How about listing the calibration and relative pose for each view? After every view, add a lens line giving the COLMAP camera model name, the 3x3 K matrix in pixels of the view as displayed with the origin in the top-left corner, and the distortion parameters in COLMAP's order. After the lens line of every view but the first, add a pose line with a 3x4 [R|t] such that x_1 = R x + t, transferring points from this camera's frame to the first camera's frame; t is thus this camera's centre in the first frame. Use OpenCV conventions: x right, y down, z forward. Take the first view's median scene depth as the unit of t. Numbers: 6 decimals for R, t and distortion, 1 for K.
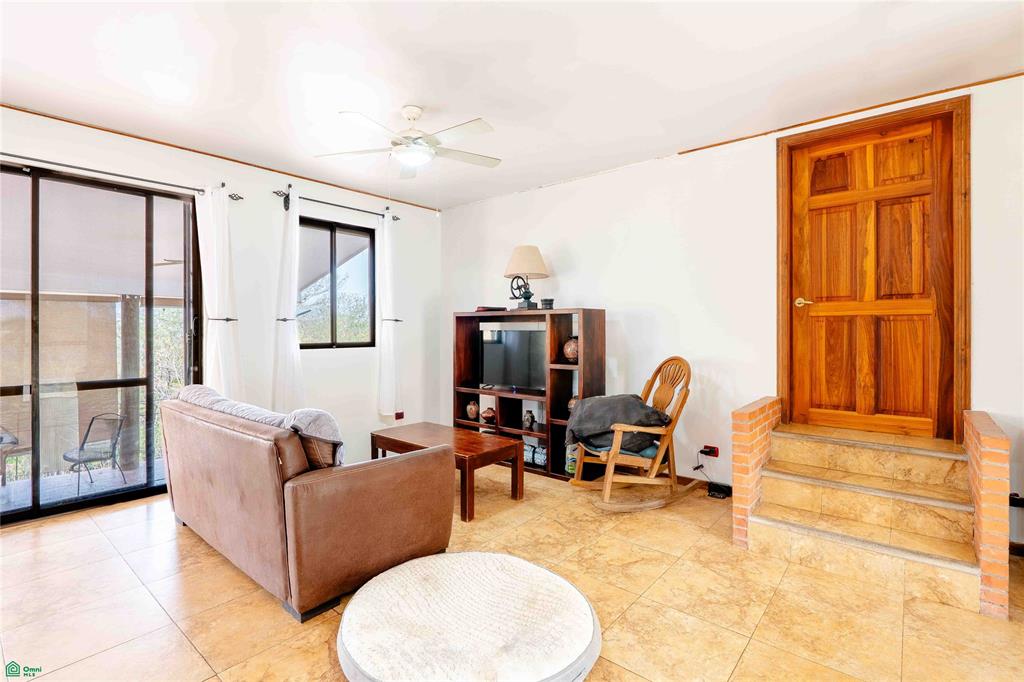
lens RADIAL K [[483.3, 0, 524.0], [0, 483.3, 330.4], [0, 0, 1]] dist [-0.002303, -0.000271]
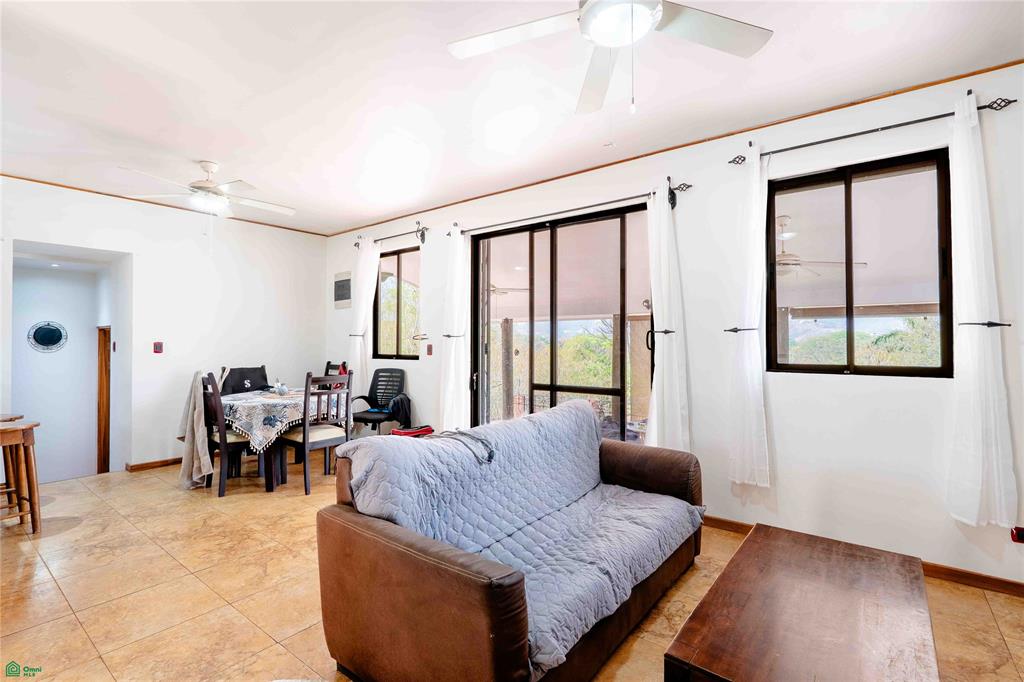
lens RADIAL K [[470.7, 0, 512.0], [0, 470.7, 341.0], [0, 0, 1]] dist [-0.004342, -0.000228]
pose [[0.031763, -0.002068, -0.999493, 0.267264], [-0.001664, 0.999996, -0.002122, -0.004174], [0.999494, 0.001731, 0.031759, 0.823238]]
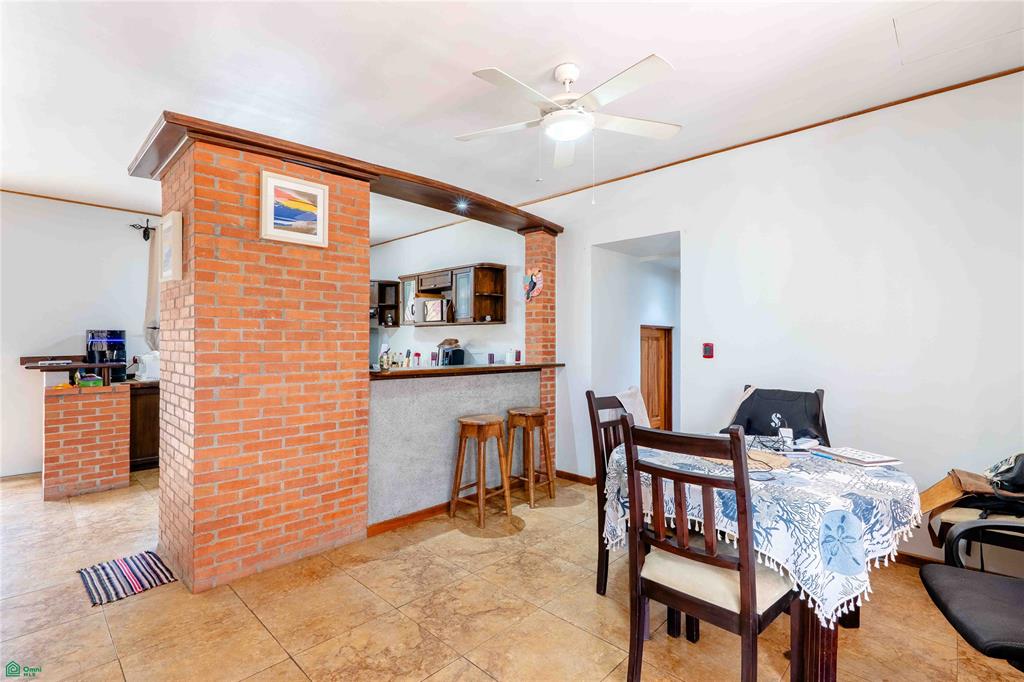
lens RADIAL K [[466.1, 0, 509.6], [0, 466.1, 339.5], [0, 0, 1]] dist [-0.008435, 0.000375]
pose [[-0.997120, -0.000206, 0.075836, -0.857328], [-0.000633, 0.999984, -0.005600, -0.006155], [-0.075833, -0.005632, -0.997105, 0.867061]]
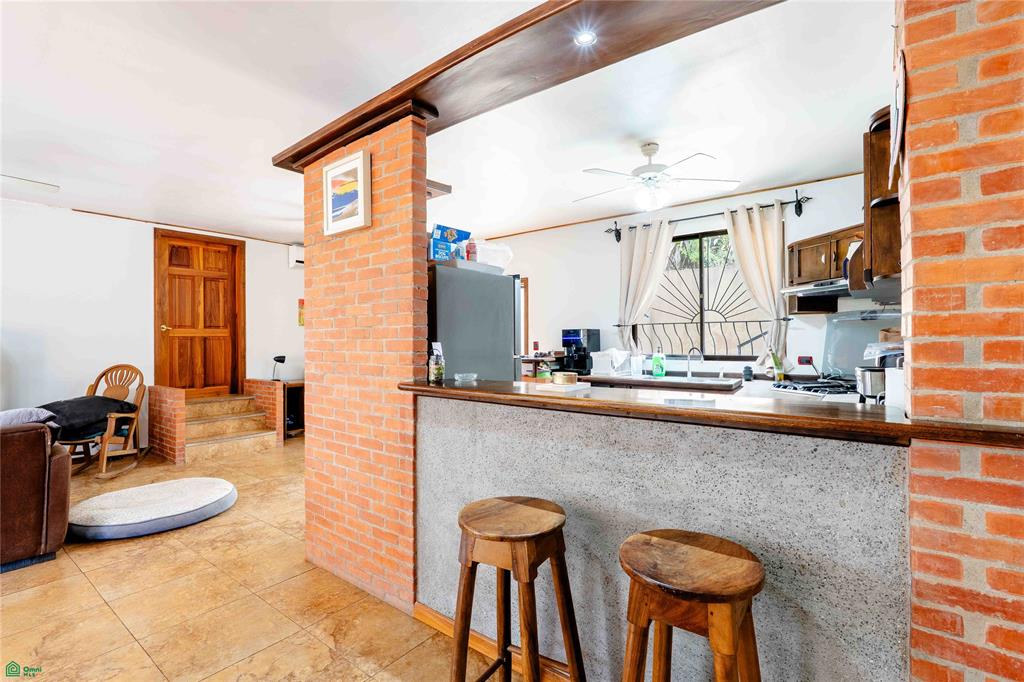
lens RADIAL K [[479.2, 0, 508.4], [0, 479.2, 337.2], [0, 0, 1]] dist [-0.002113, 0.000144]
pose [[-0.023543, 0.007457, 0.999695, -1.186277], [0.008156, 0.999940, -0.007266, -0.004317], [-0.999690, 0.007983, -0.023602, -0.168621]]
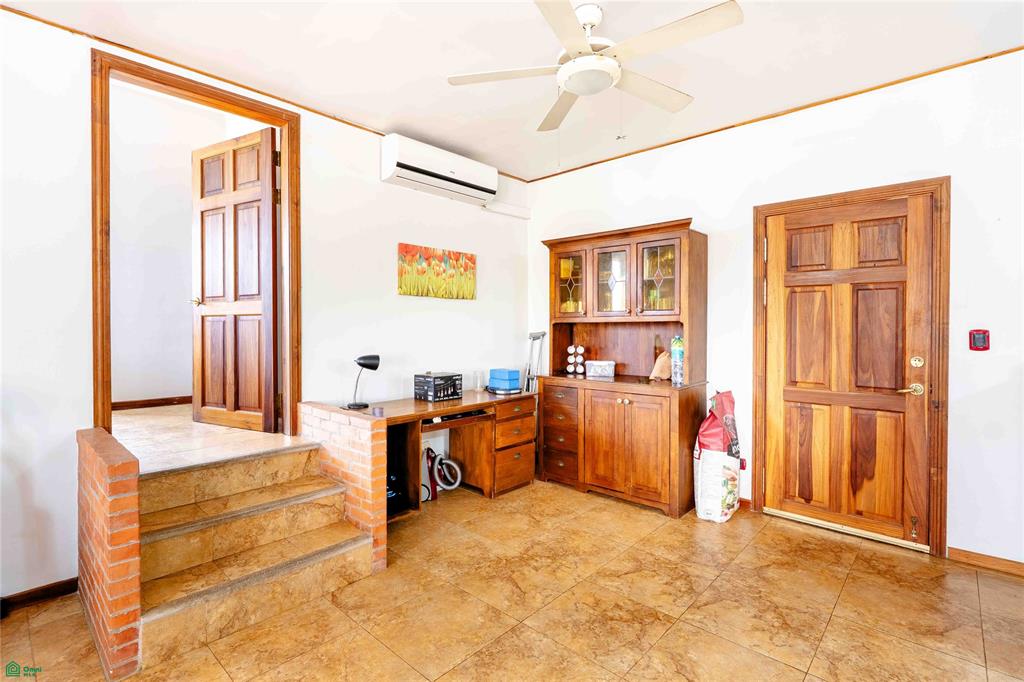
lens RADIAL K [[484.2, 0, 505.4], [0, 484.2, 329.4], [0, 0, 1]] dist [-0.001685, 0.000050]
pose [[0.062109, -0.005633, 0.998053, -0.126964], [0.000879, 0.999984, 0.005589, -0.005518], [-0.998069, 0.000530, 0.062113, 0.398905]]
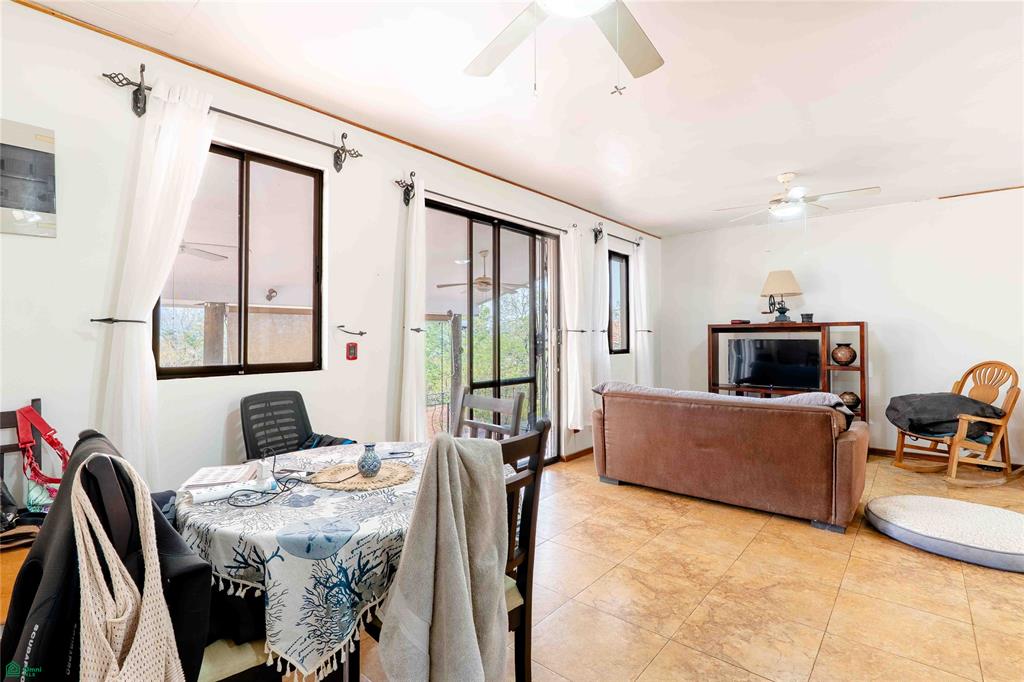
lens RADIAL K [[486.8, 0, 491.2], [0, 486.8, 332.9], [0, 0, 1]] dist [-0.004324, 0.000009]
pose [[0.999384, -0.001986, -0.035046, -0.962120], [0.001553, 0.999922, -0.012370, -0.002947], [0.035068, 0.012308, 0.999309, -0.355034]]
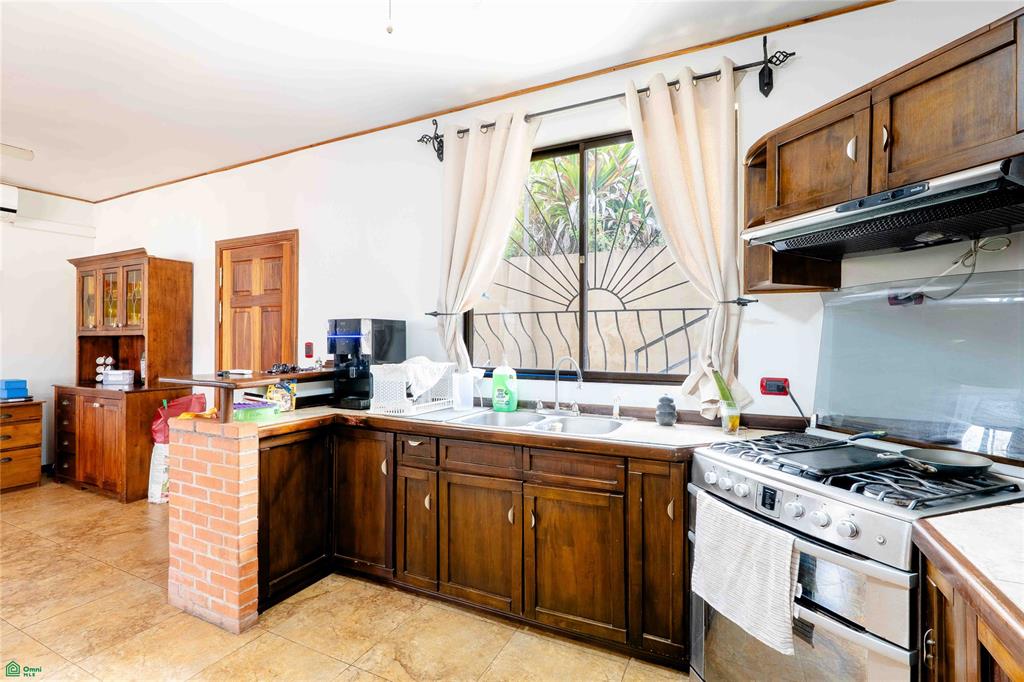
lens RADIAL K [[470.7, 0, 512.0], [0, 470.7, 341.0], [0, 0, 1]] dist [-0.004342, -0.000228]
pose [[-0.229222, 0.001415, 0.973373, -0.421256], [-0.003040, 0.999993, -0.002170, -0.002098], [-0.973369, -0.003456, -0.229216, -0.523599]]
